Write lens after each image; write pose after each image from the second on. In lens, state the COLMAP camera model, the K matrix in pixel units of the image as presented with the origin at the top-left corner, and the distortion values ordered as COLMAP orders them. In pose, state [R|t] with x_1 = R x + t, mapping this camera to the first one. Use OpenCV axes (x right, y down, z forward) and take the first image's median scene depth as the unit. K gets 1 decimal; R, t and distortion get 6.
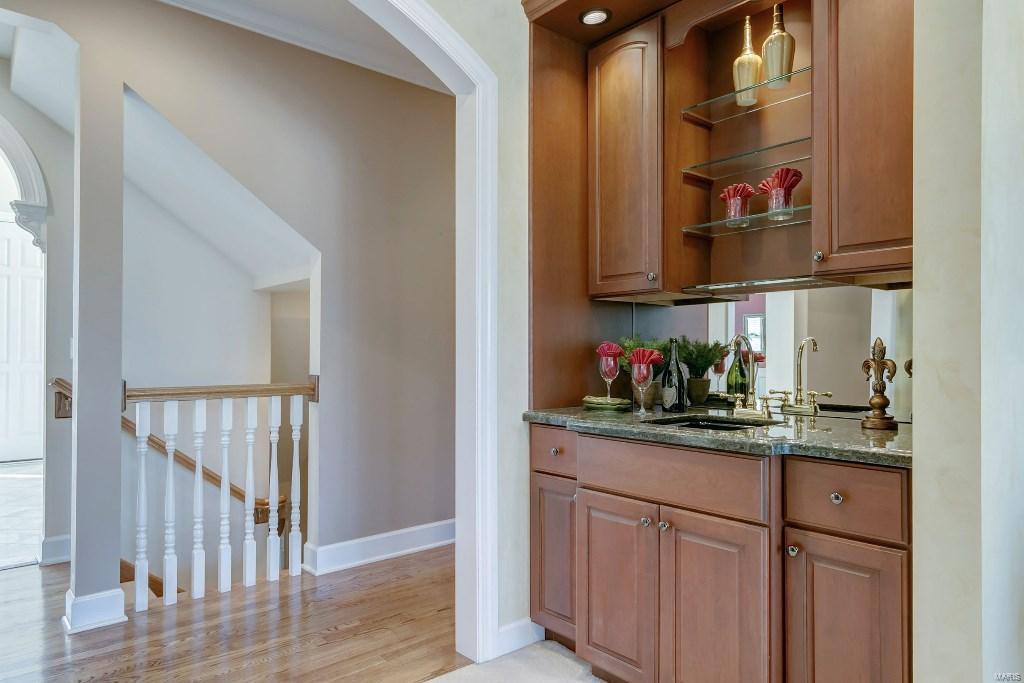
lens RADIAL K [[639.6, 0, 512.0], [0, 639.6, 341.5], [0, 0, 1]] dist [-0.000489, -0.000109]
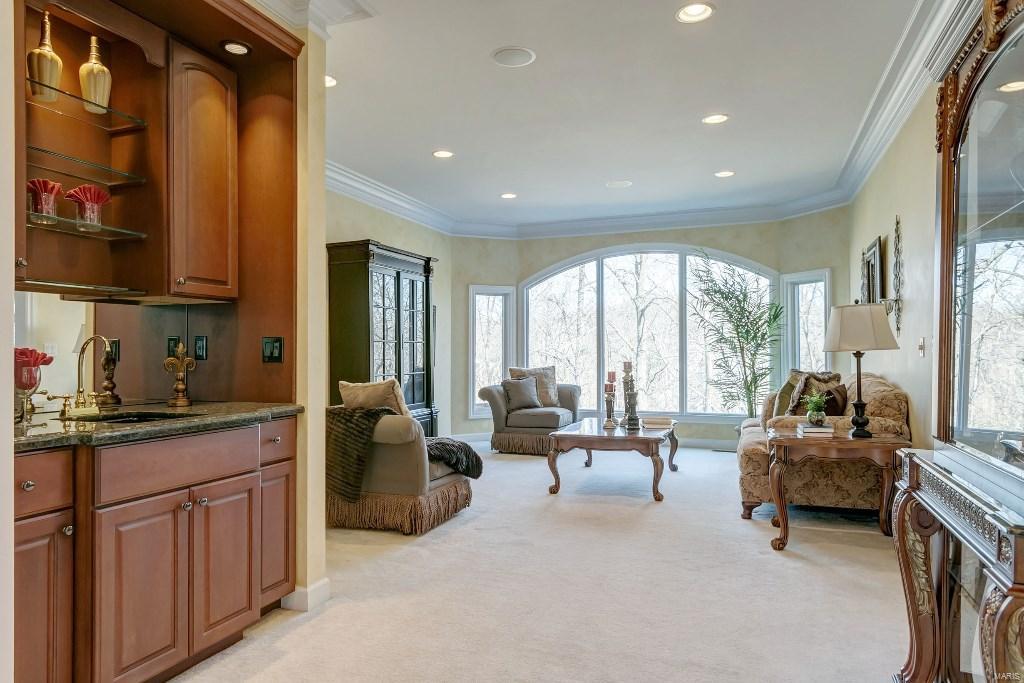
lens RADIAL K [[639.6, 0, 512.0], [0, 639.6, 341.5], [0, 0, 1]] dist [-0.000489, -0.000109]
pose [[-0.468356, 0.008952, 0.883494, -0.970204], [-0.017684, 0.999653, -0.019503, 0.005479], [-0.883363, -0.024758, -0.468036, 0.953724]]
